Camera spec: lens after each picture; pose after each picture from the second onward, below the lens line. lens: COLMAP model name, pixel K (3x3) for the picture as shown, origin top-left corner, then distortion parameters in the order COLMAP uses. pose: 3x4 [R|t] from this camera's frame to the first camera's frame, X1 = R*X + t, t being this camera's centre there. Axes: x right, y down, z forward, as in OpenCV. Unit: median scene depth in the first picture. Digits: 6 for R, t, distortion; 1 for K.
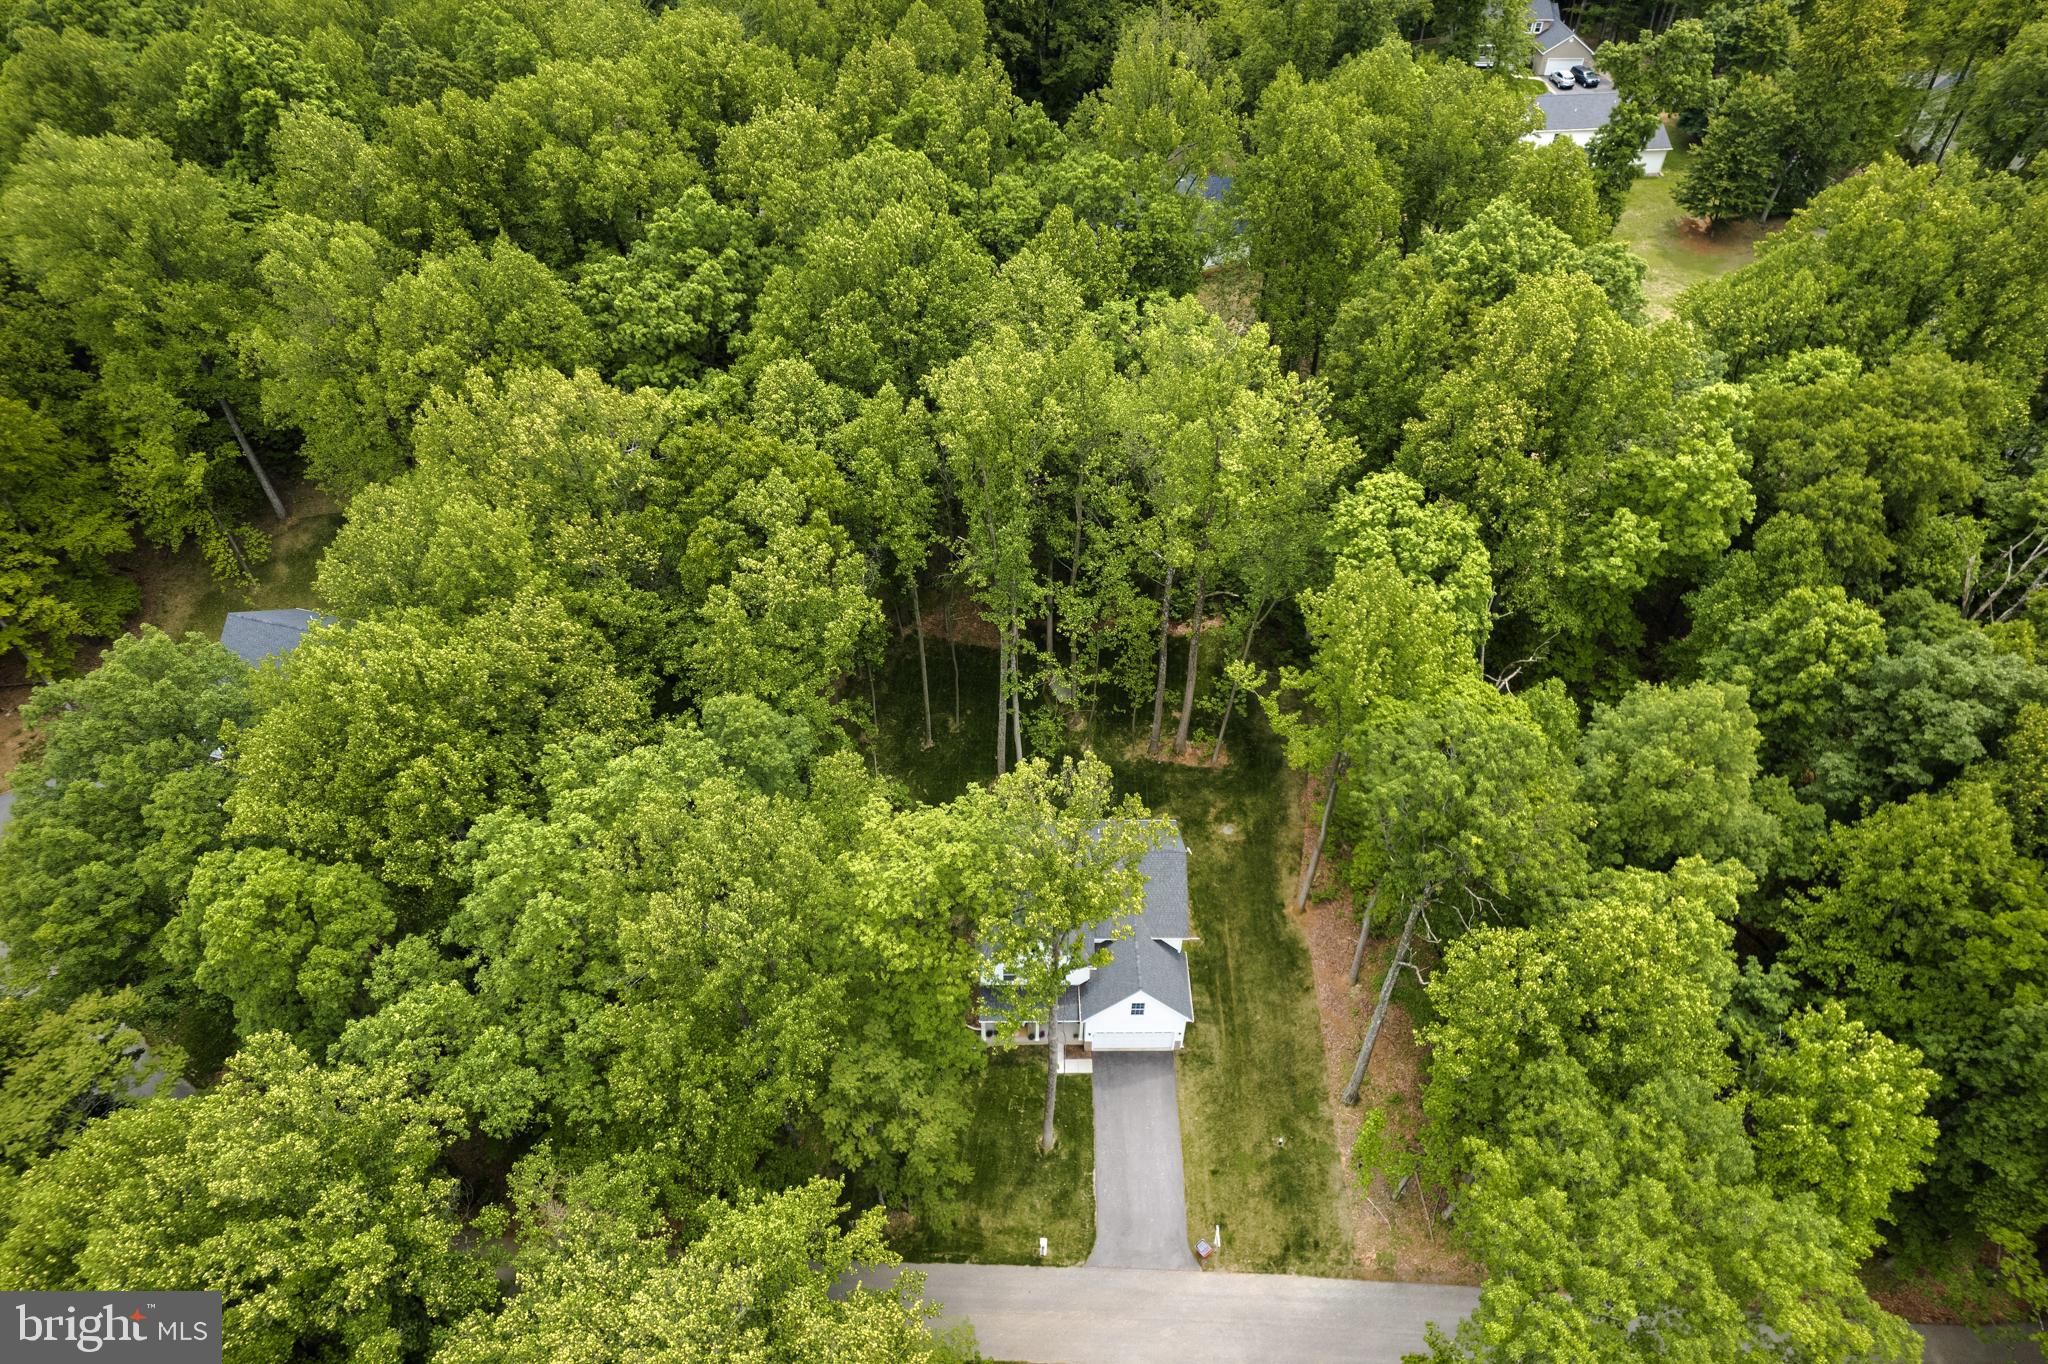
lens RADIAL K [[1306.4, 0, 1027.0], [0, 1306.4, 670.7], [0, 0, 1]] dist [-0.057539, 0.049731]
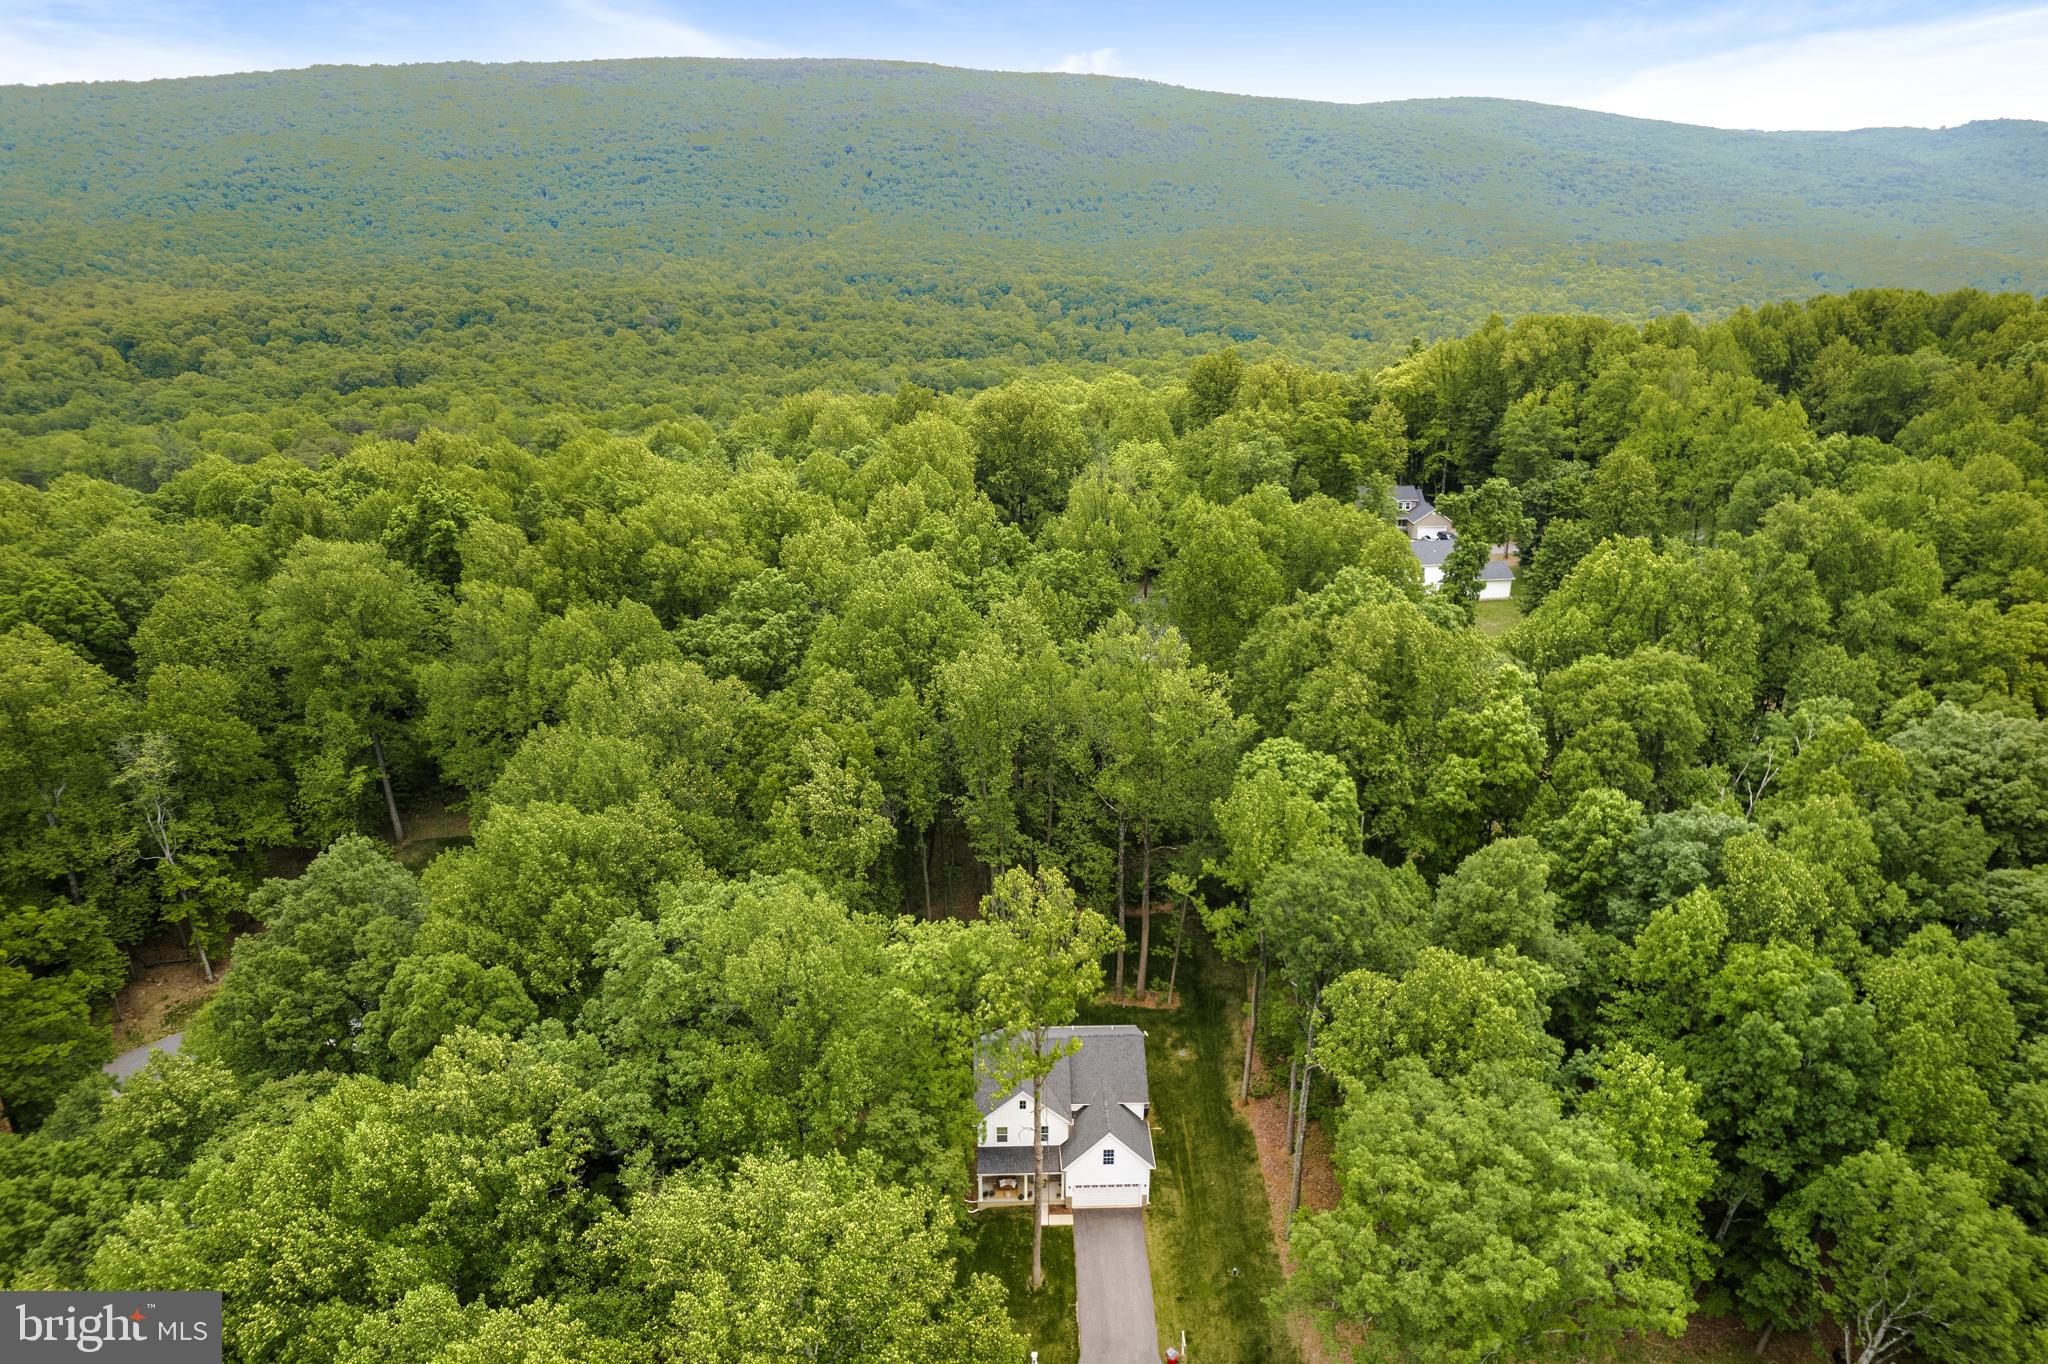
lens RADIAL K [[1306.4, 0, 1022.4], [0, 1306.4, 681.4], [0, 0, 1]] dist [-0.057539, 0.049731]
pose [[0.999829, -0.013539, 0.012608, -0.003845], [0.017257, 0.928107, -0.371913, 0.291048], [-0.006666, 0.372067, 0.928182, -0.275445]]
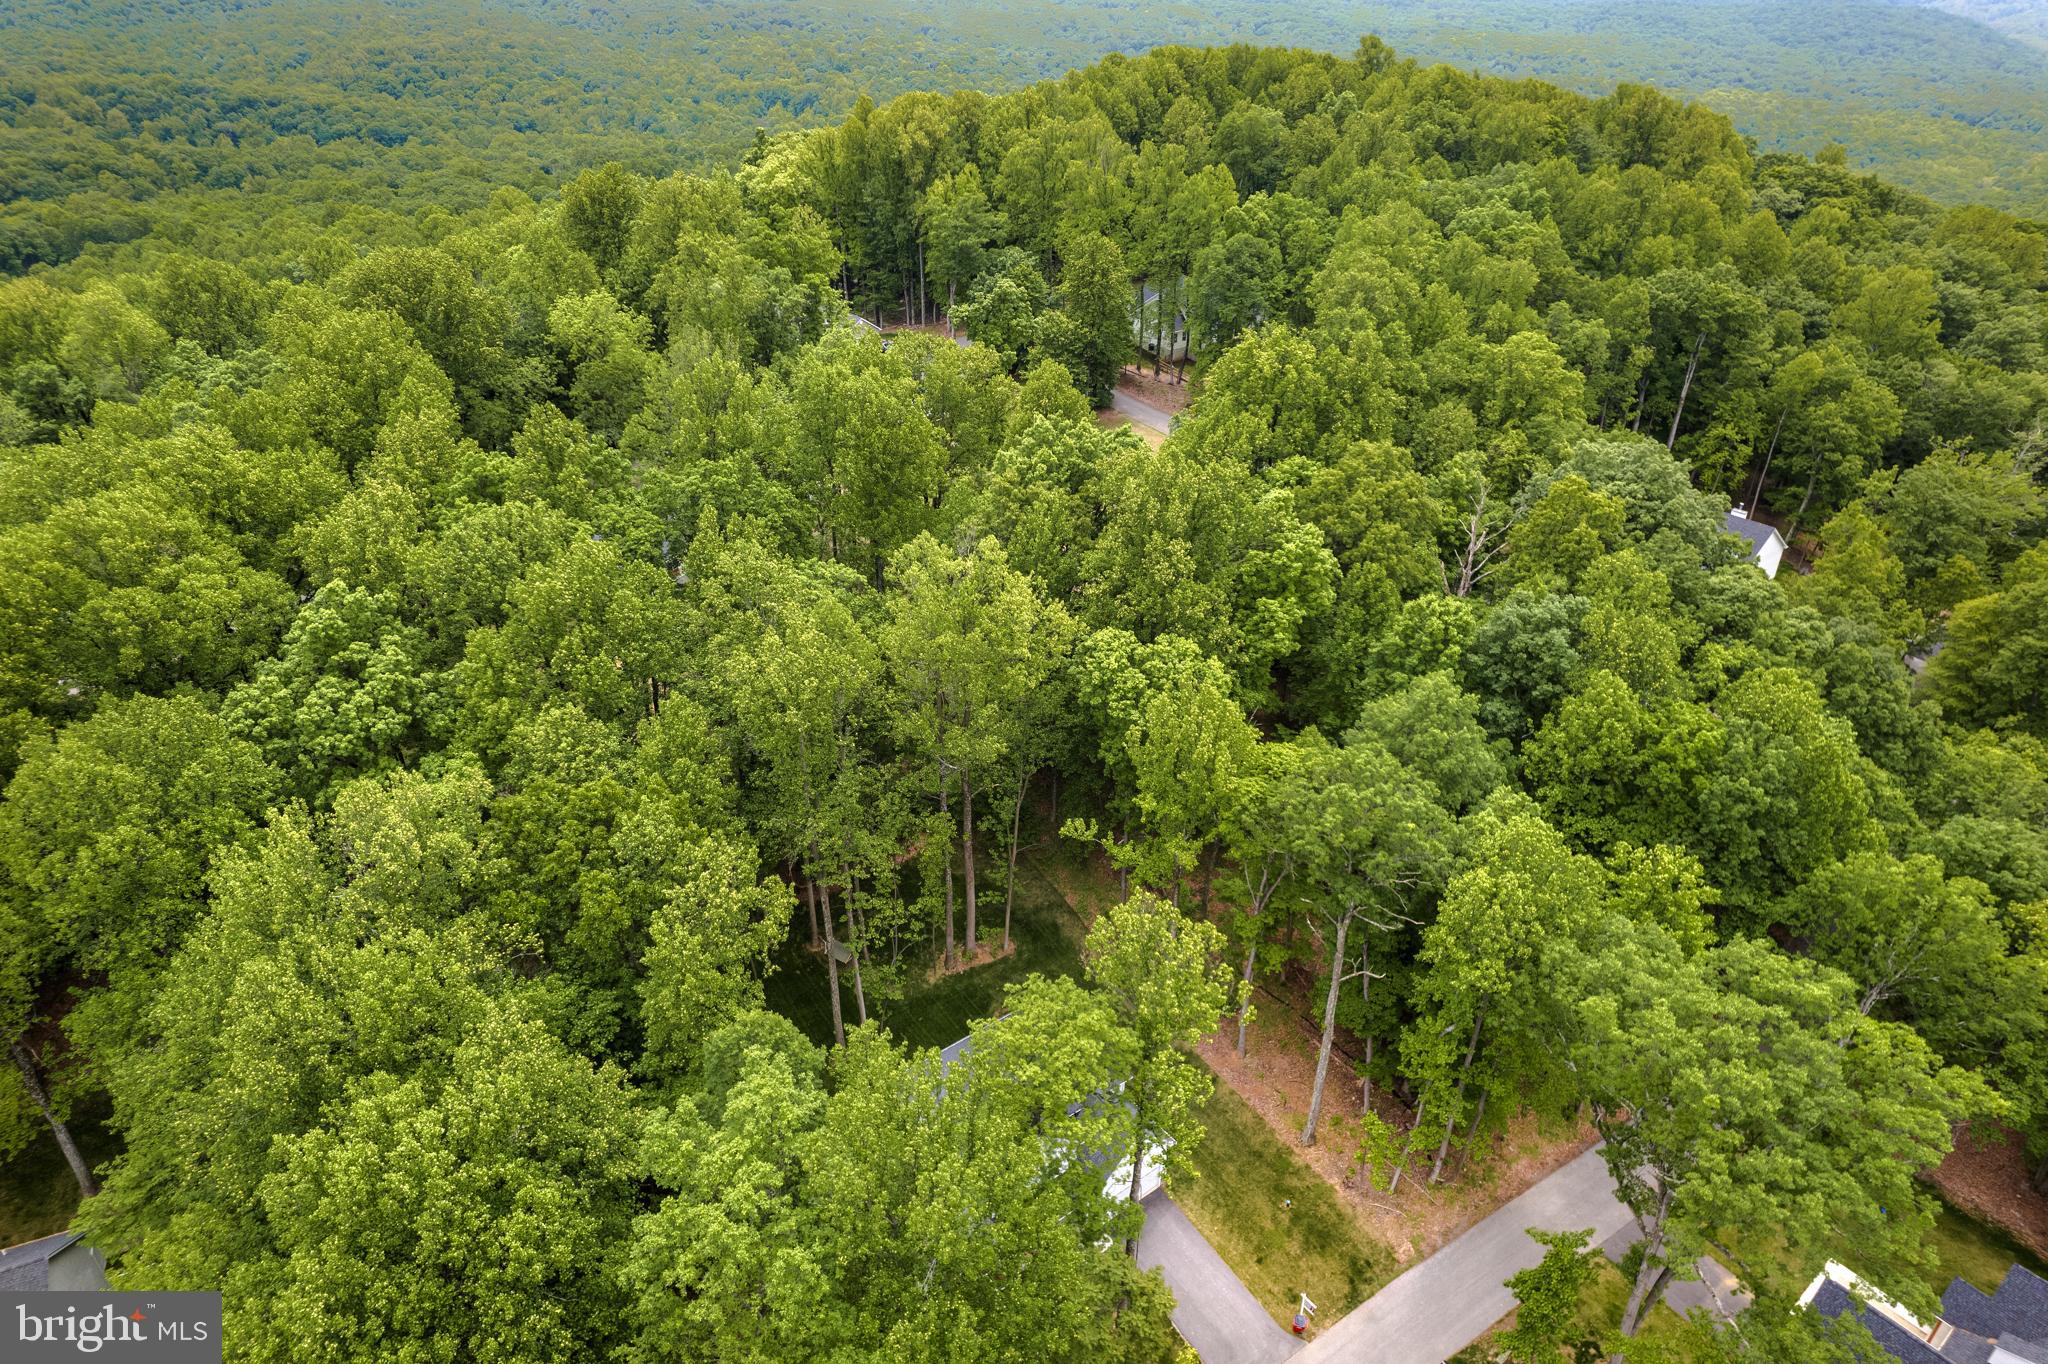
lens RADIAL K [[1306.4, 0, 1024.8], [0, 1306.4, 699.1], [0, 0, 1]] dist [-0.057539, 0.049731]
pose [[0.795370, -0.311543, 0.519930, -0.405015], [0.415352, 0.904875, -0.093188, -0.012667], [-0.441440, 0.290073, 0.849110, 0.044598]]
